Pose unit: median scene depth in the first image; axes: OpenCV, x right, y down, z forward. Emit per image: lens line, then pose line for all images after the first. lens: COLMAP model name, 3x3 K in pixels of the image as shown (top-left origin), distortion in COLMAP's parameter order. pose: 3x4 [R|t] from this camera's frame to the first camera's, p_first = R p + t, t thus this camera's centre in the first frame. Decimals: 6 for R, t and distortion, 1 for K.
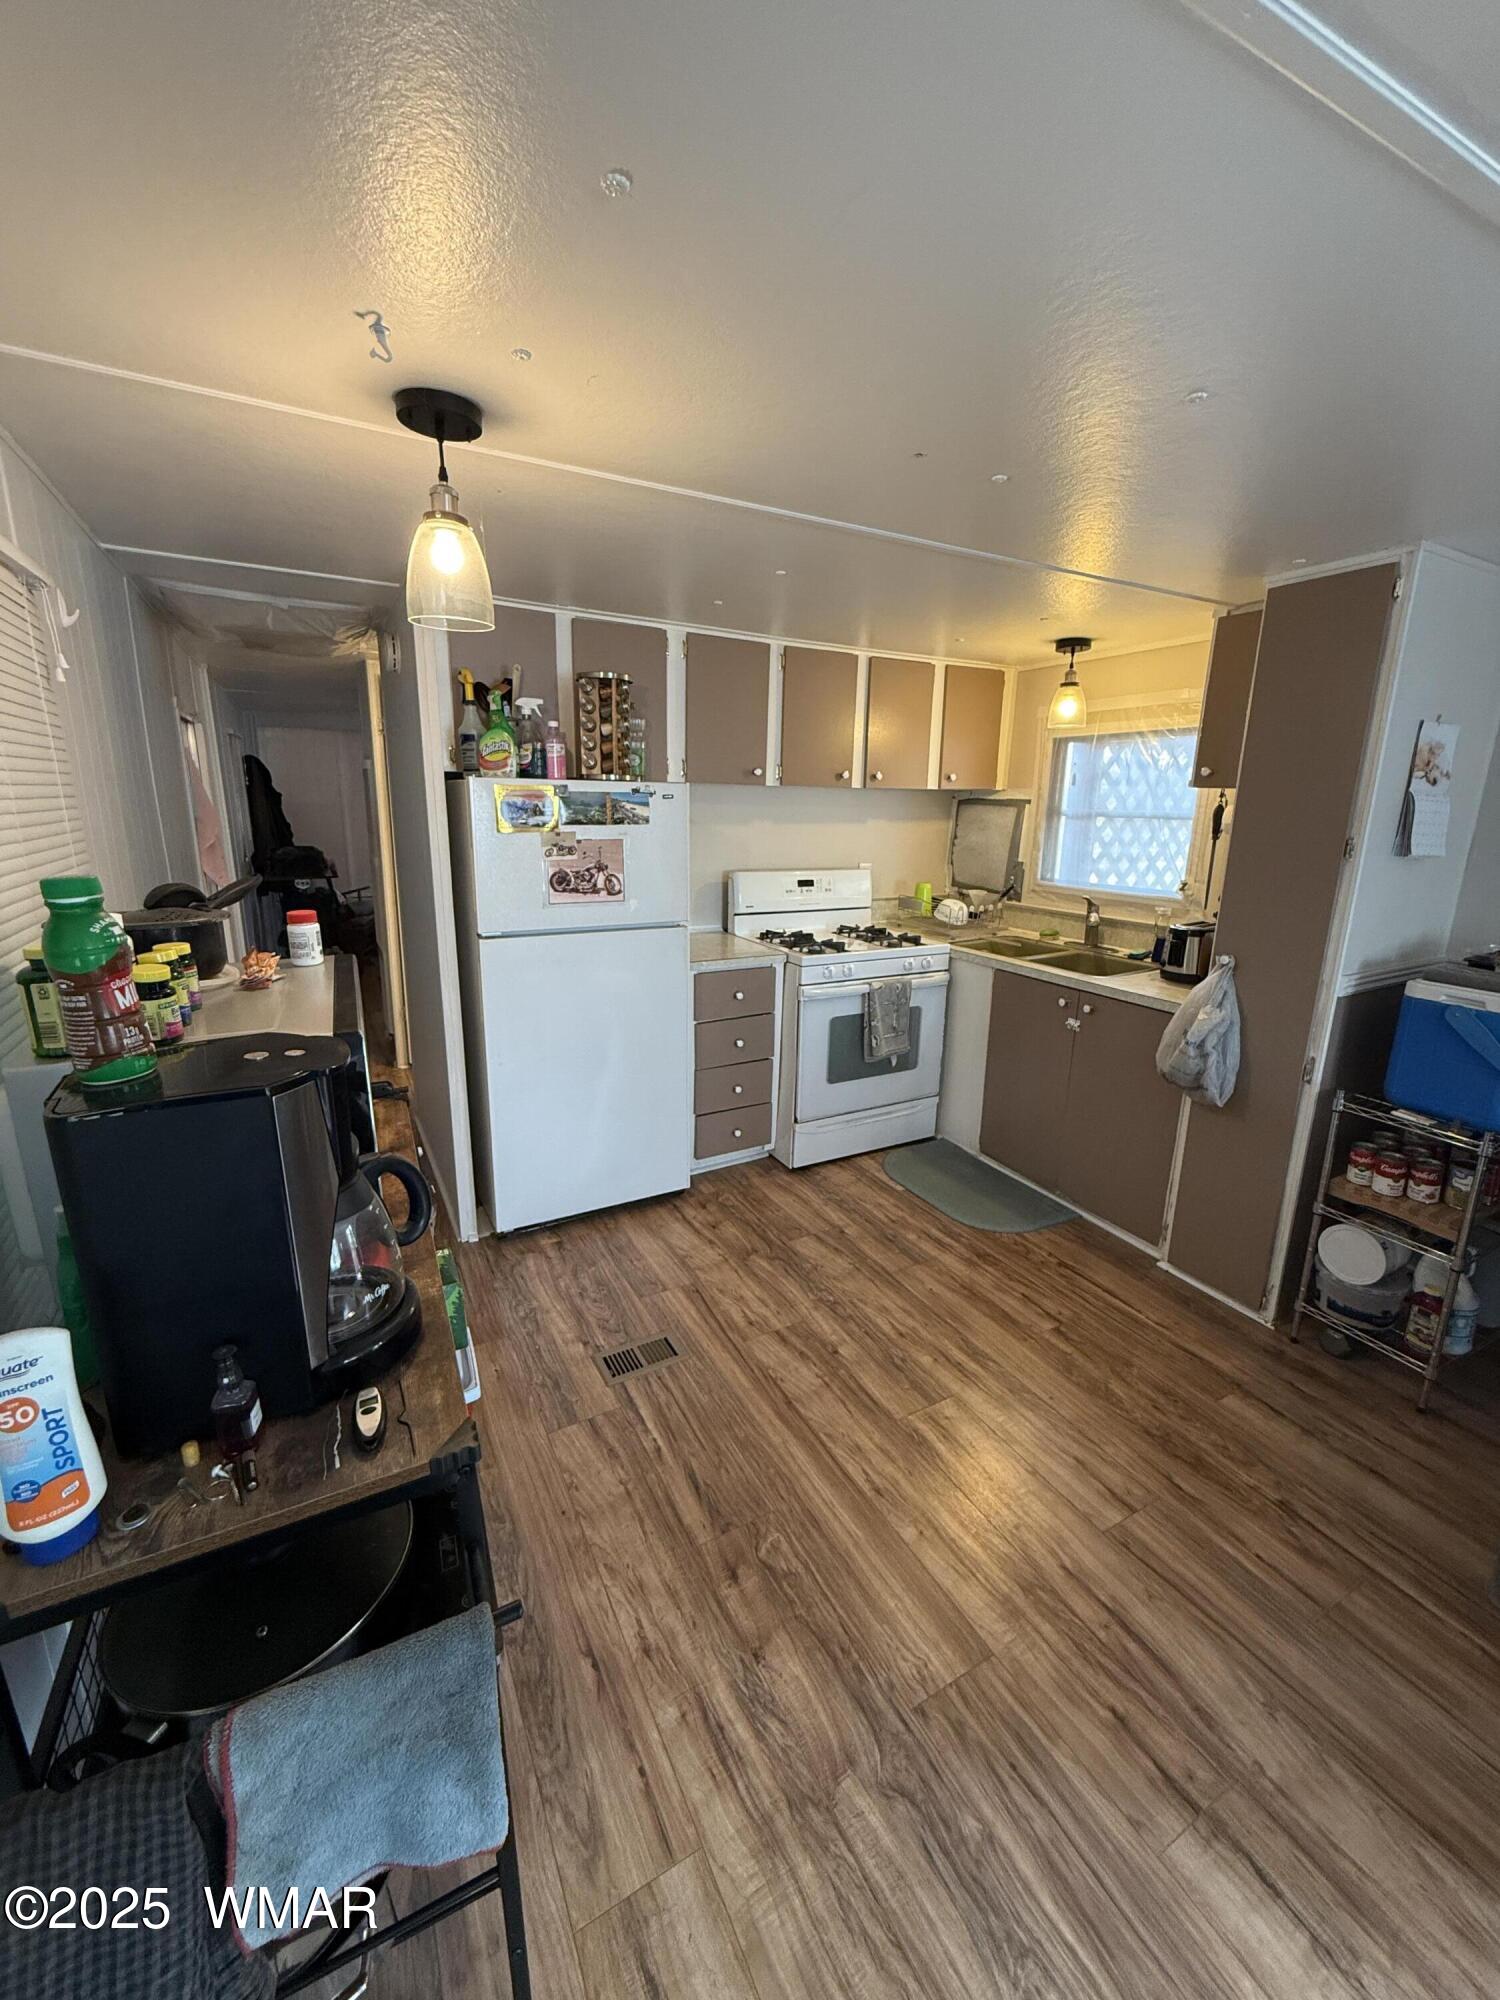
lens RADIAL K [[797.6, 0, 750.9], [0, 797.6, 993.5], [0, 0, 1]] dist [-0.000110, -0.000144]
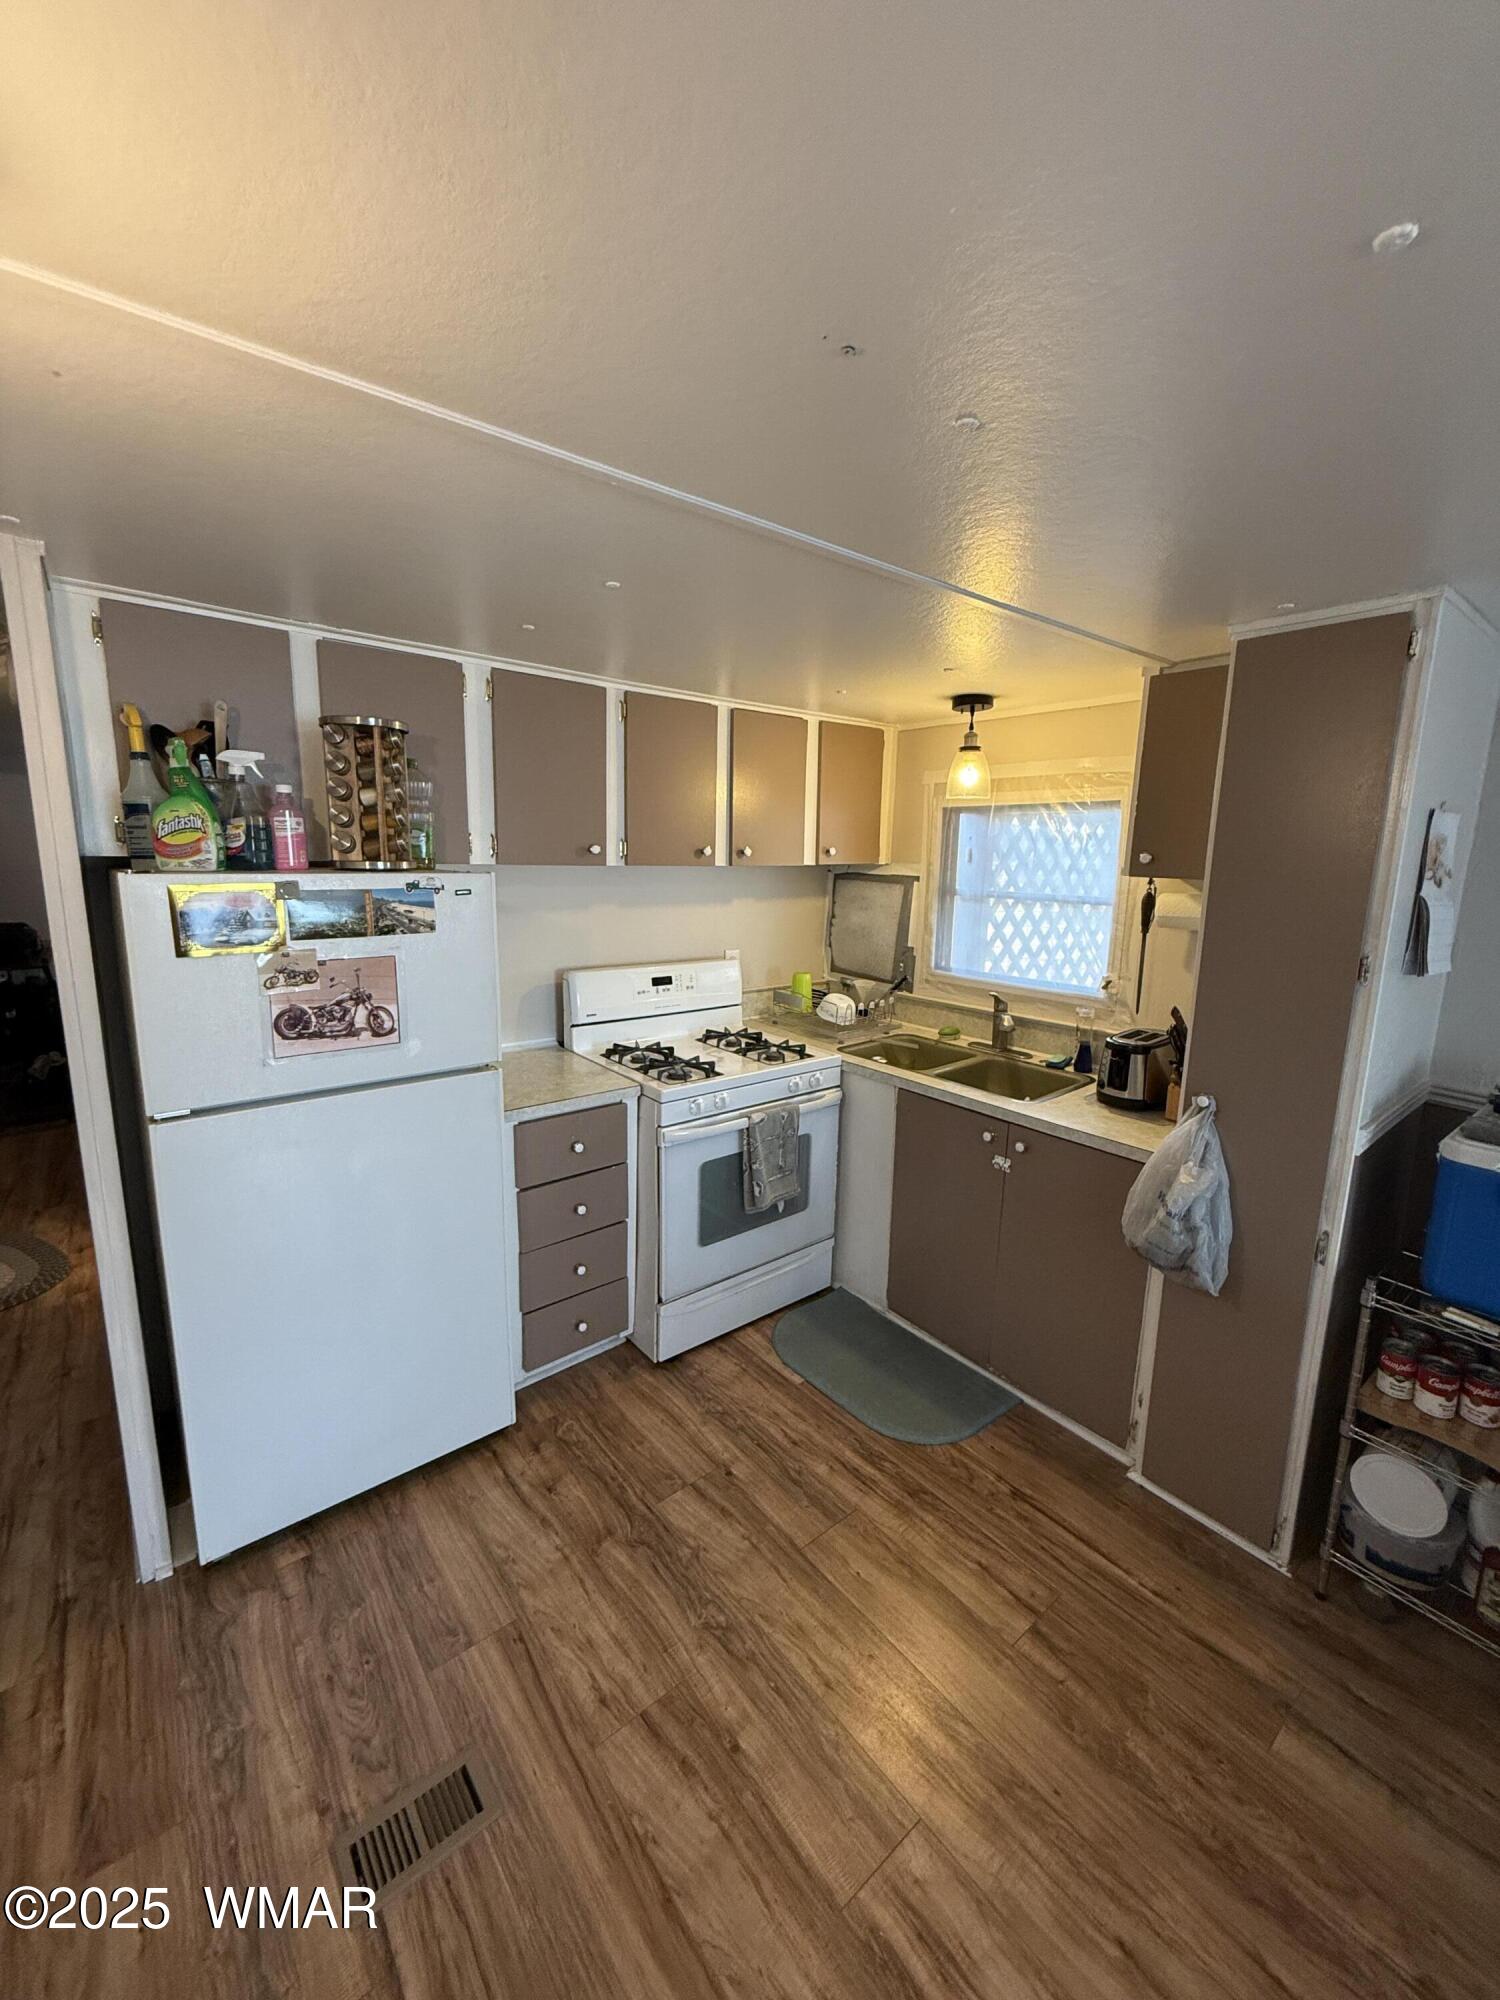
lens RADIAL K [[797.6, 0, 750.4], [0, 797.6, 993.3], [0, 0, 1]] dist [-0.000110, -0.000144]
pose [[0.983295, -0.030387, 0.179462, 0.017498], [0.040208, 0.997872, -0.051338, -0.118184], [-0.177520, 0.057696, 0.982424, 0.283258]]
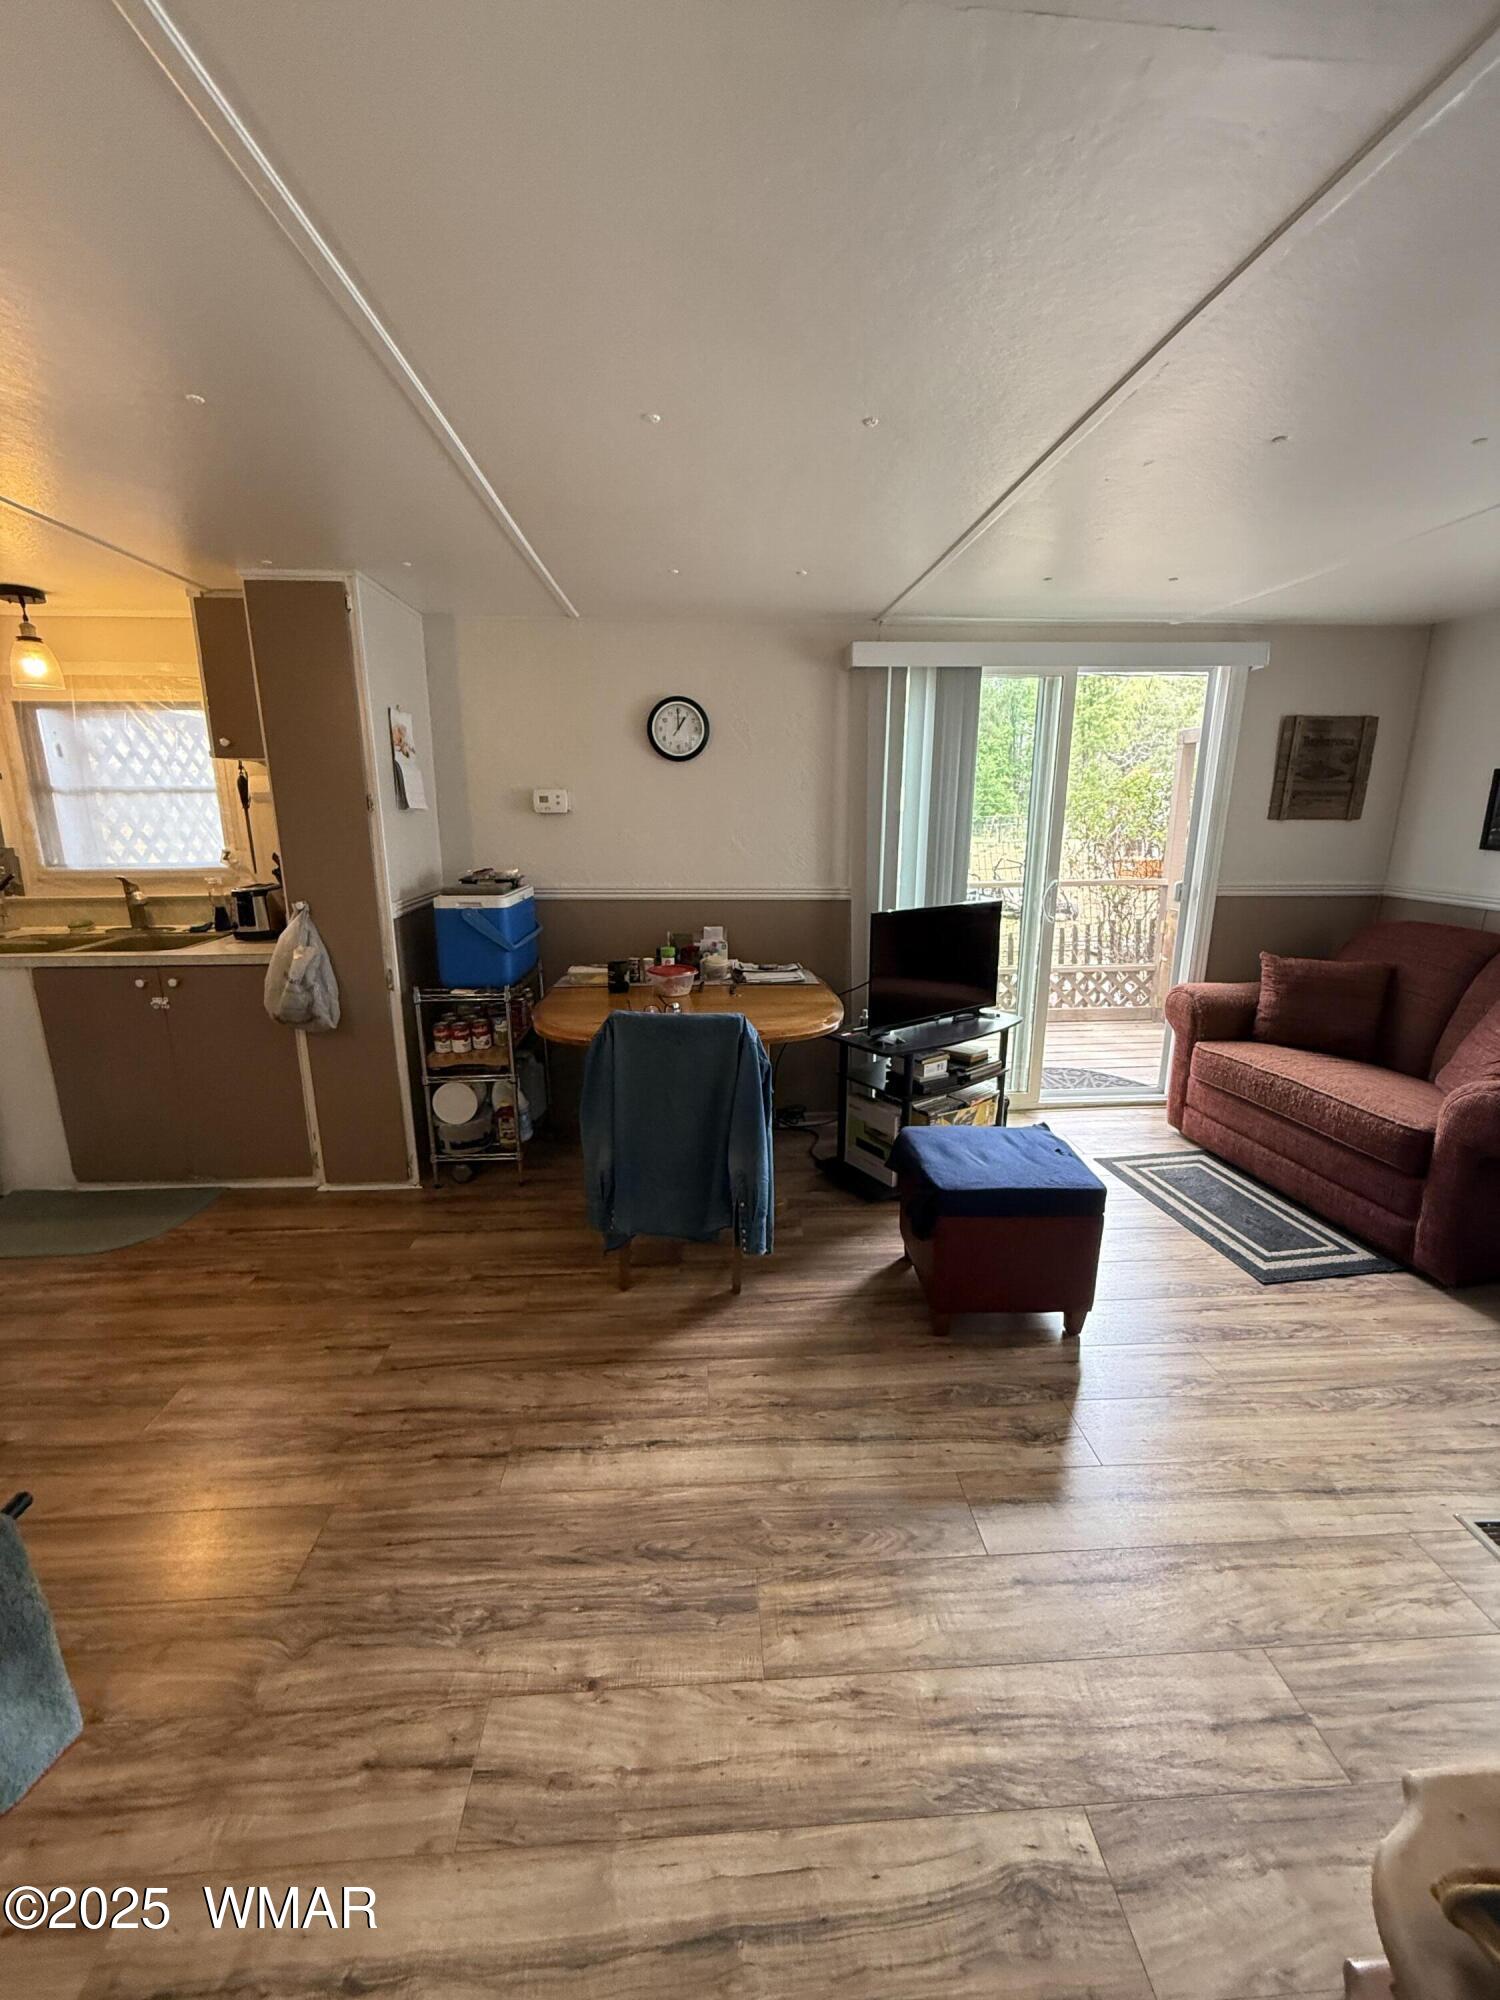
lens RADIAL K [[797.6, 0, 750.0], [0, 797.6, 992.8], [0, 0, 1]] dist [-0.000110, -0.000144]
pose [[0.420723, -0.219182, 0.880313, -0.161166], [0.221884, 0.965764, 0.134414, 0.064223], [-0.879636, 0.138776, 0.454952, -0.071452]]
